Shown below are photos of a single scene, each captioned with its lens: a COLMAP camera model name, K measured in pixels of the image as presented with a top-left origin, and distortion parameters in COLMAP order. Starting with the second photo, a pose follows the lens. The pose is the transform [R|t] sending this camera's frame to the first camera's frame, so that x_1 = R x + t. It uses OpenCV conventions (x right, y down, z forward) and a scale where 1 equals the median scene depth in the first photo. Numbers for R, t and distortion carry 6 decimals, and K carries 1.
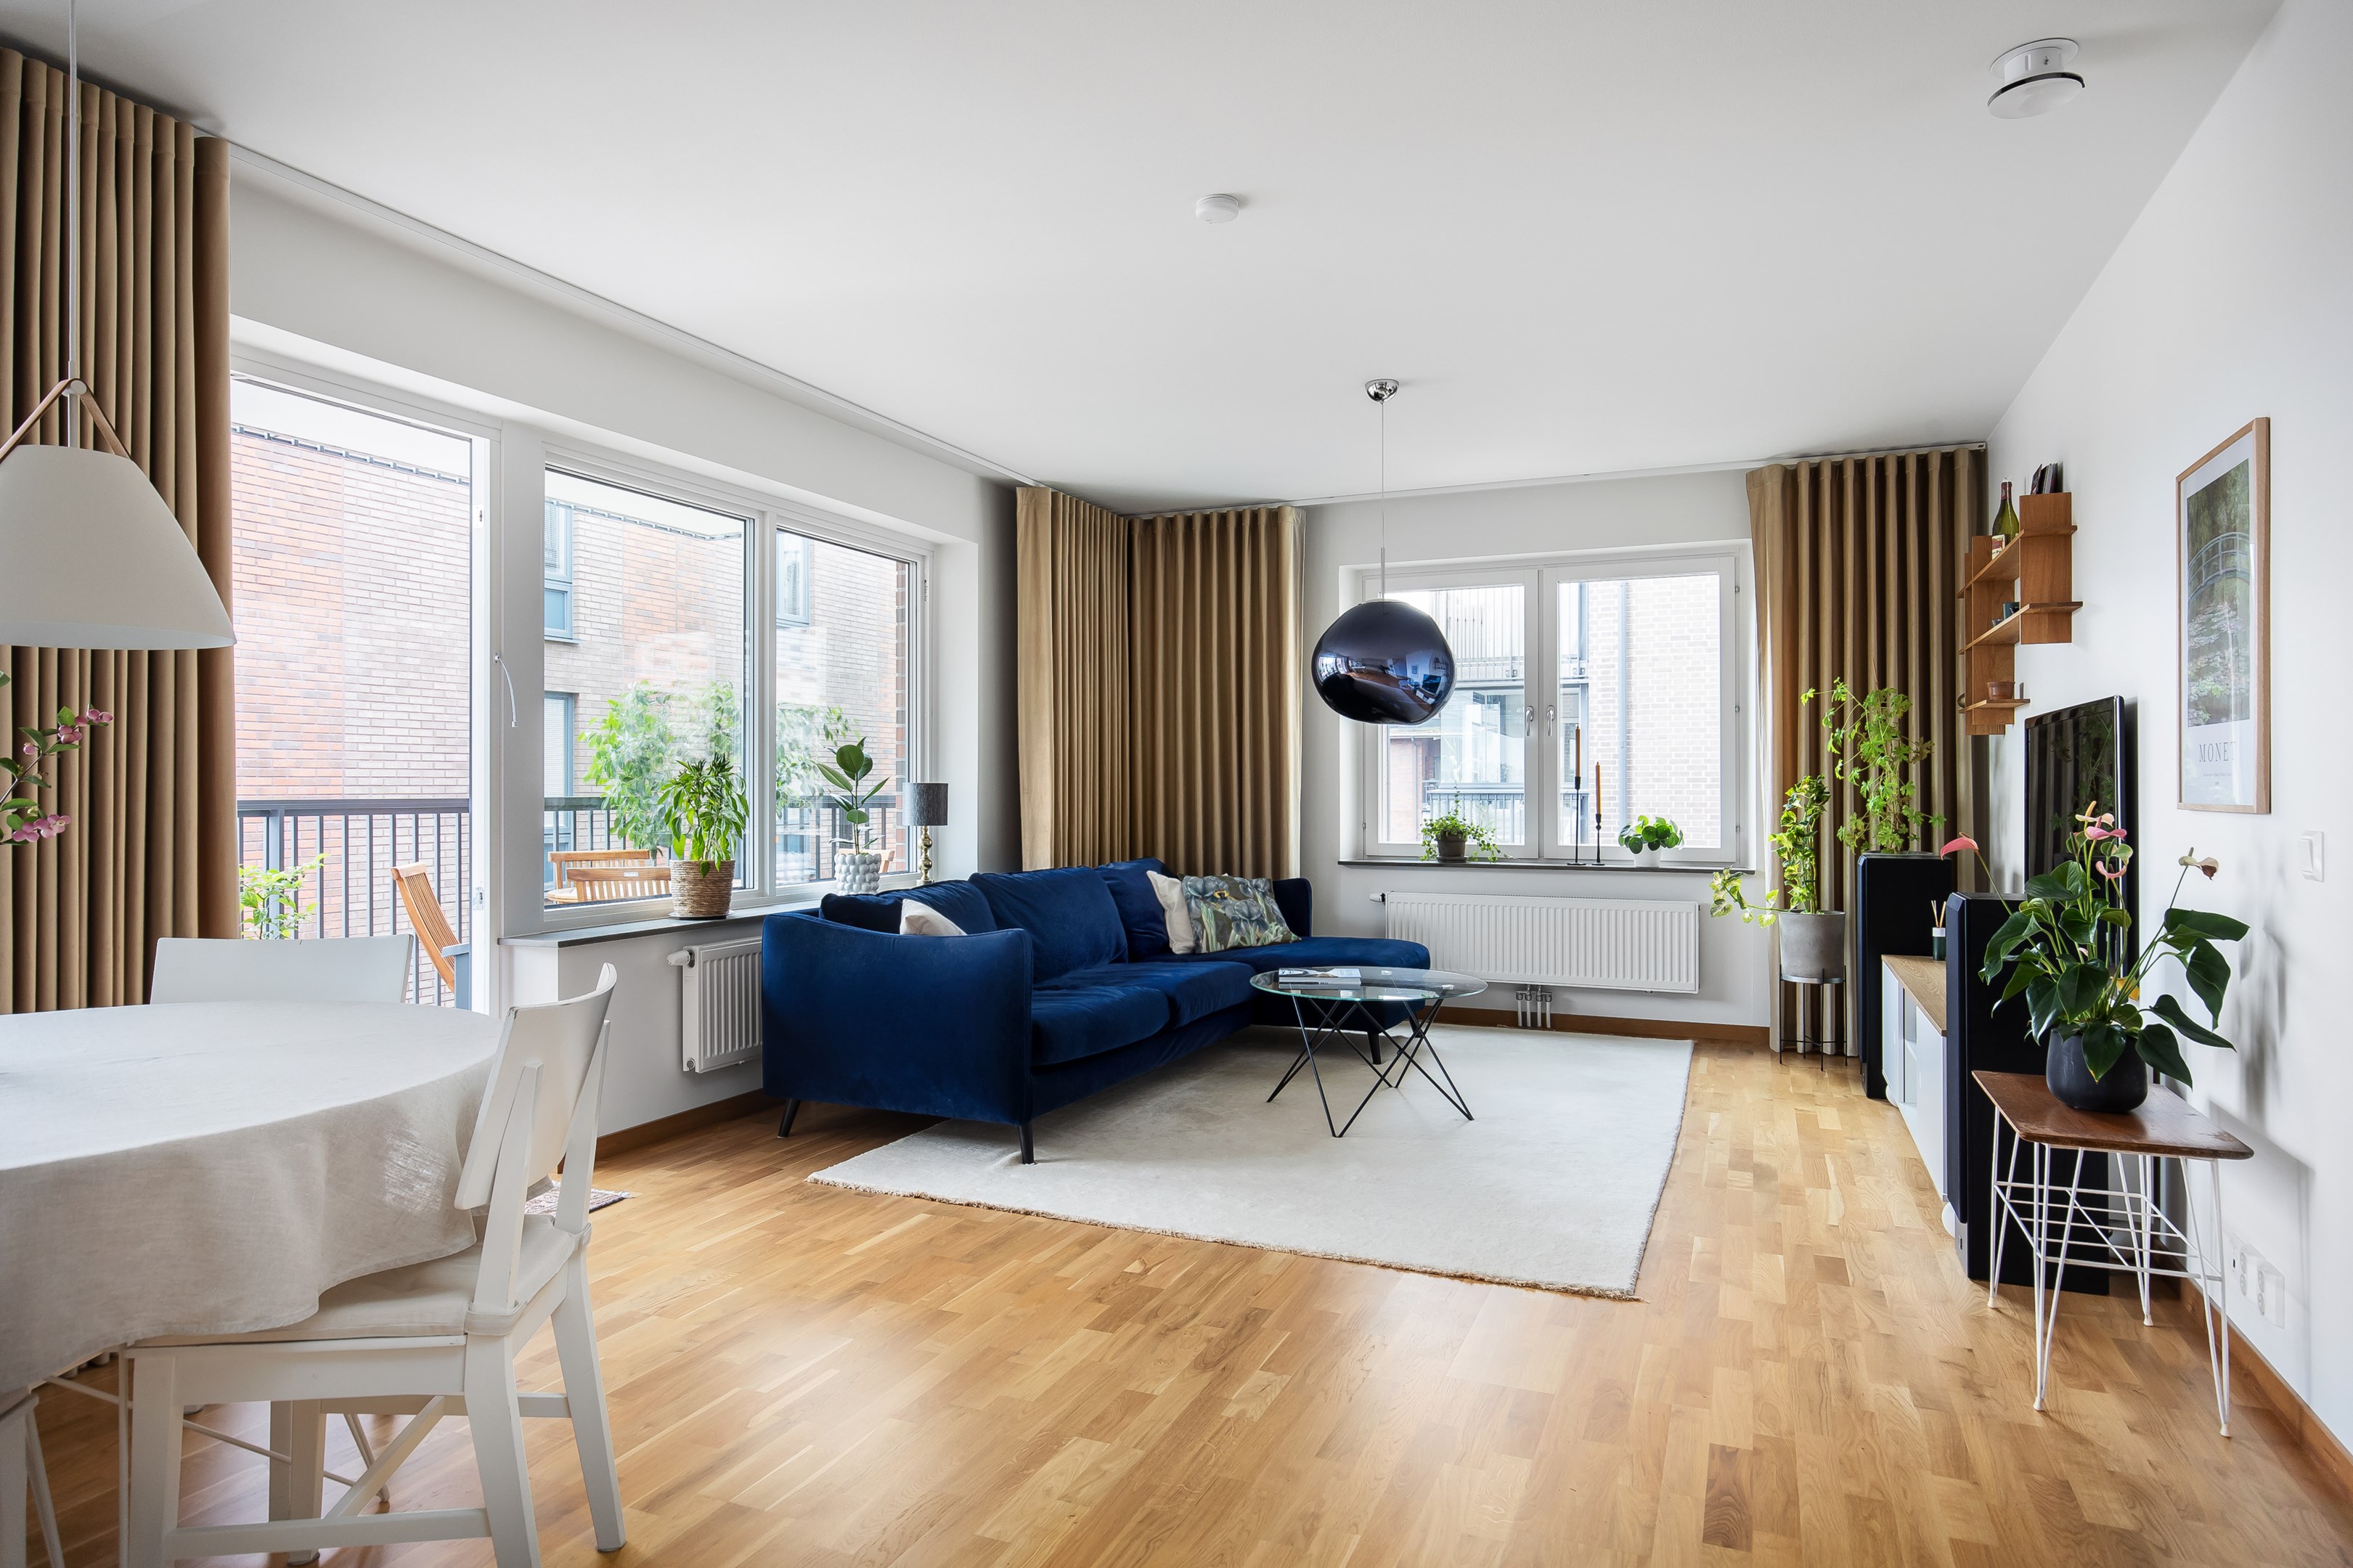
lens RADIAL K [[1391.2, 0, 1173.3], [0, 1391.2, 784.5], [0, 0, 1]] dist [-0.000261, -0.000610]
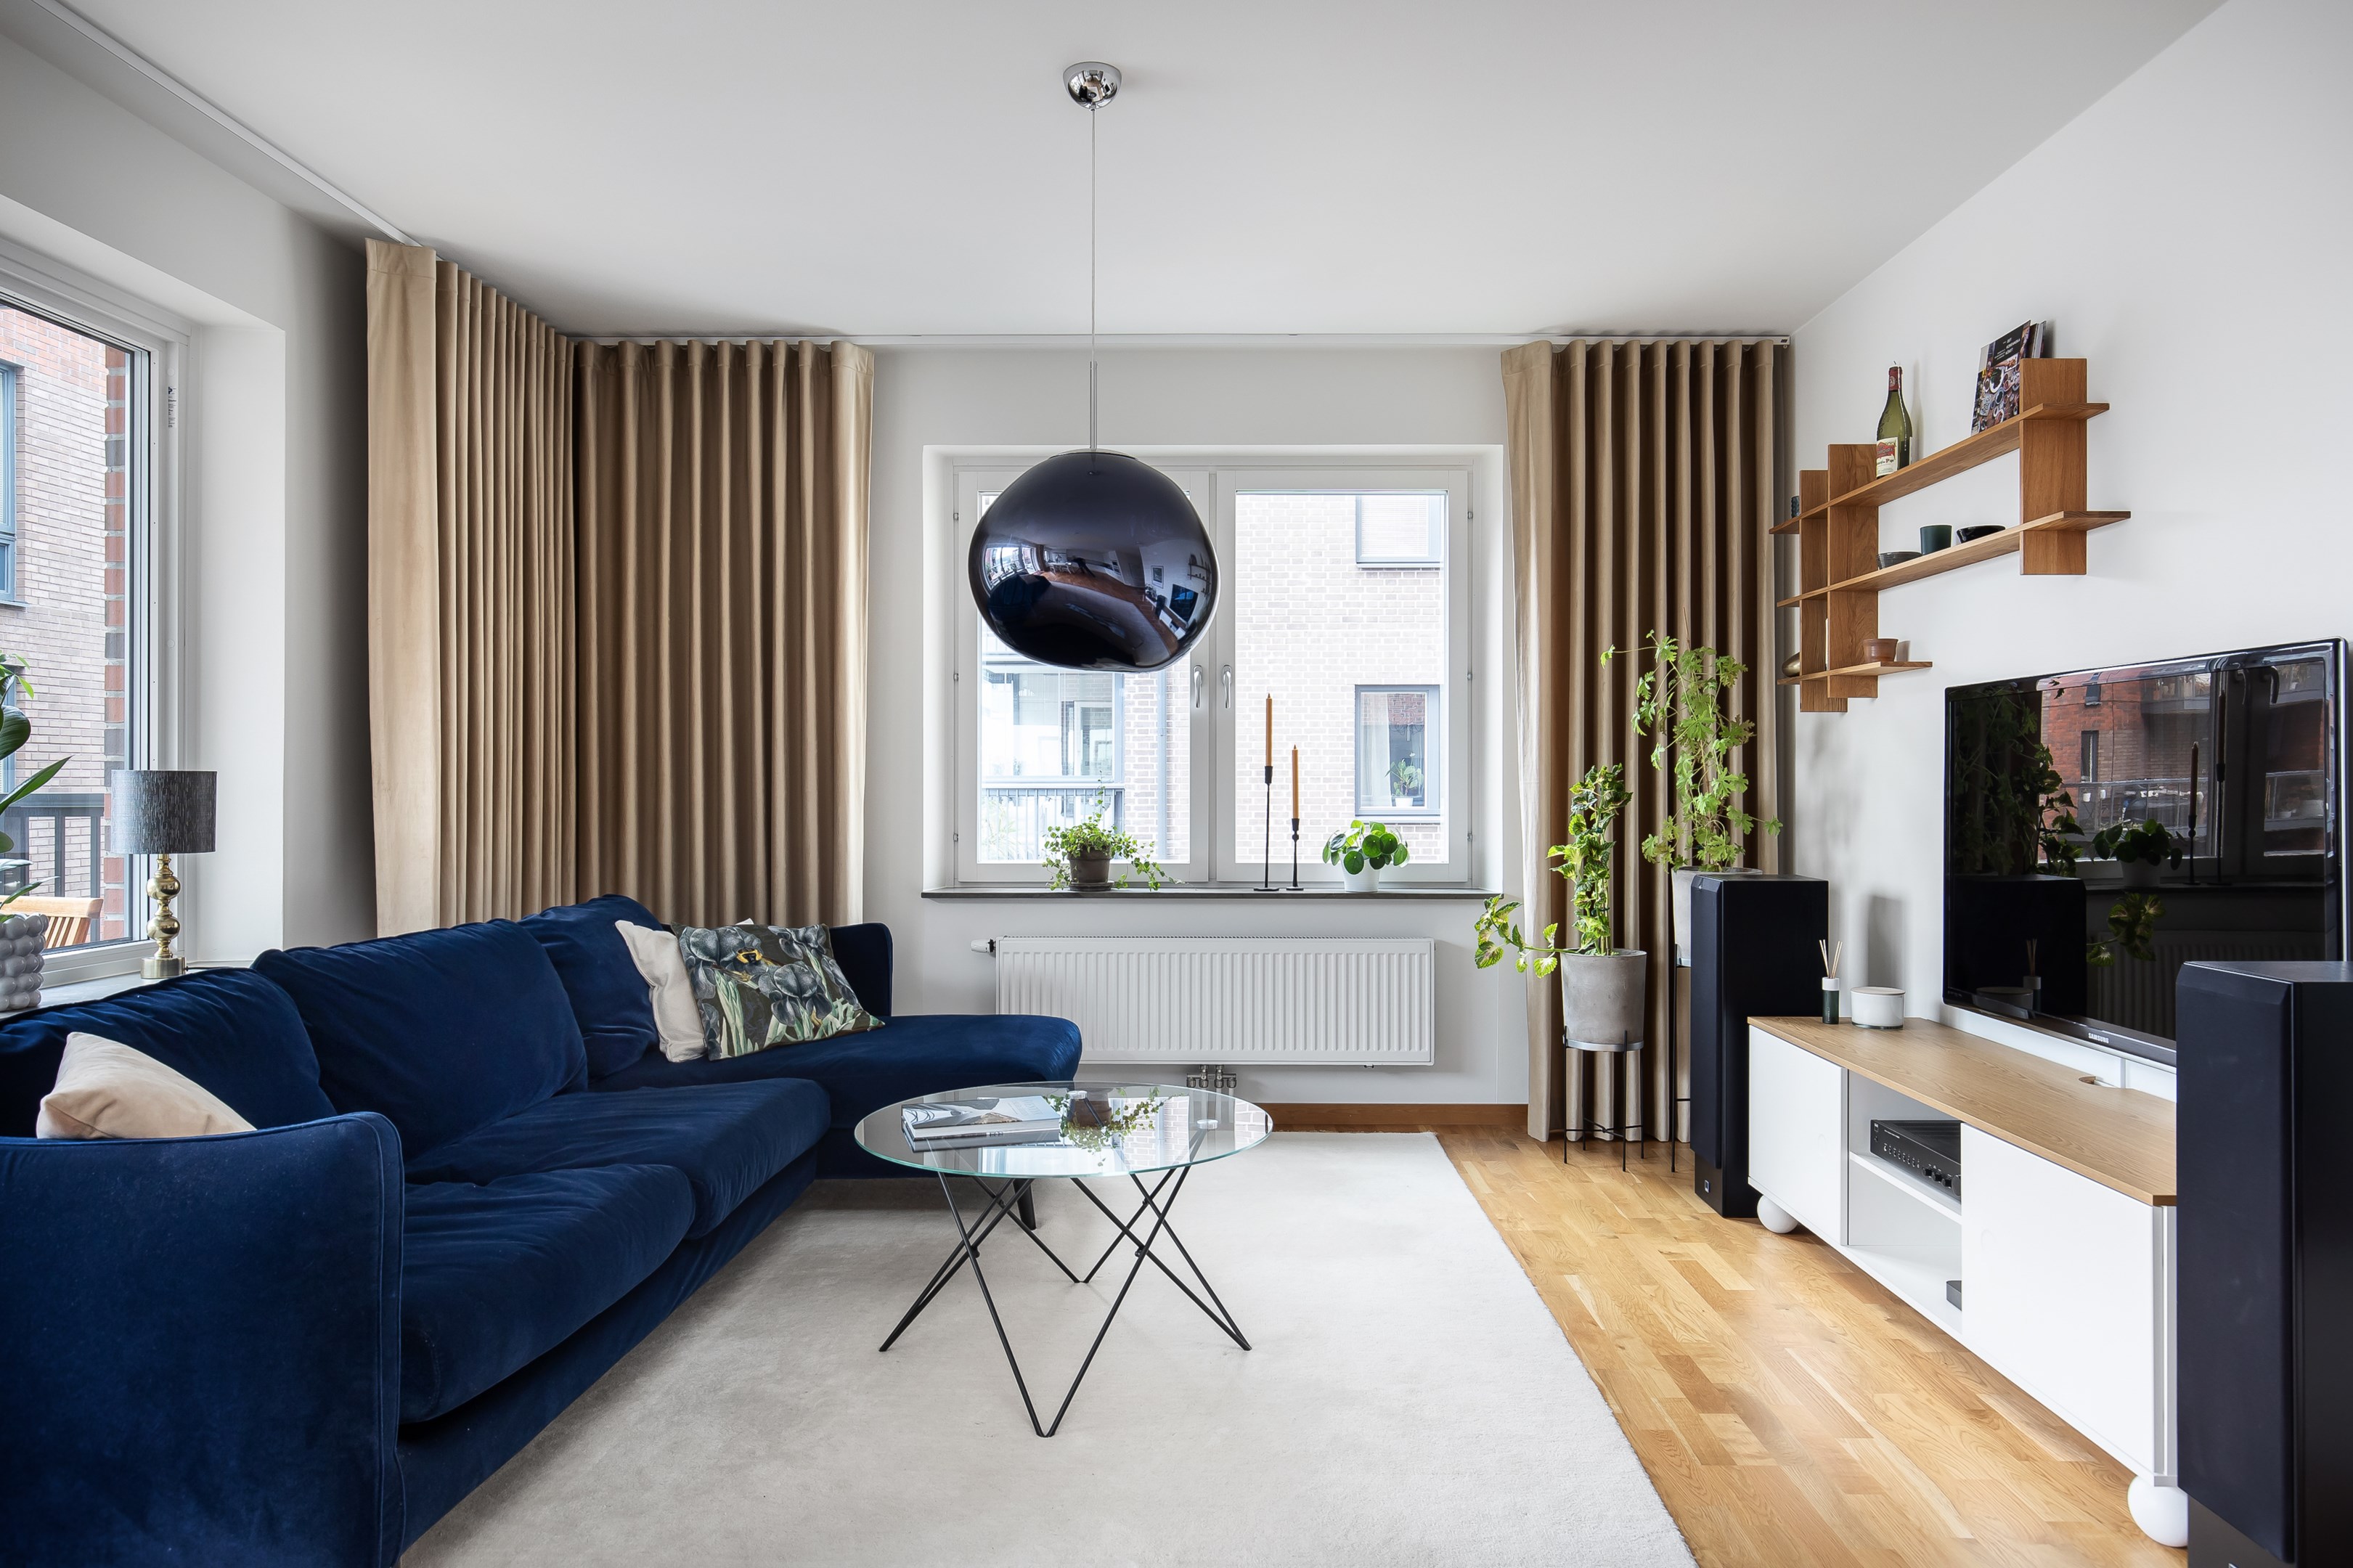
lens RADIAL K [[1451.6, 0, 1187.5], [0, 1451.6, 778.5], [0, 0, 1]] dist [-0.001786, -0.000082]
pose [[0.921416, 0.002283, 0.388571, -0.036560], [-0.002394, 0.999997, -0.000198, 0.001045], [-0.388570, -0.000747, 0.921419, 0.351659]]
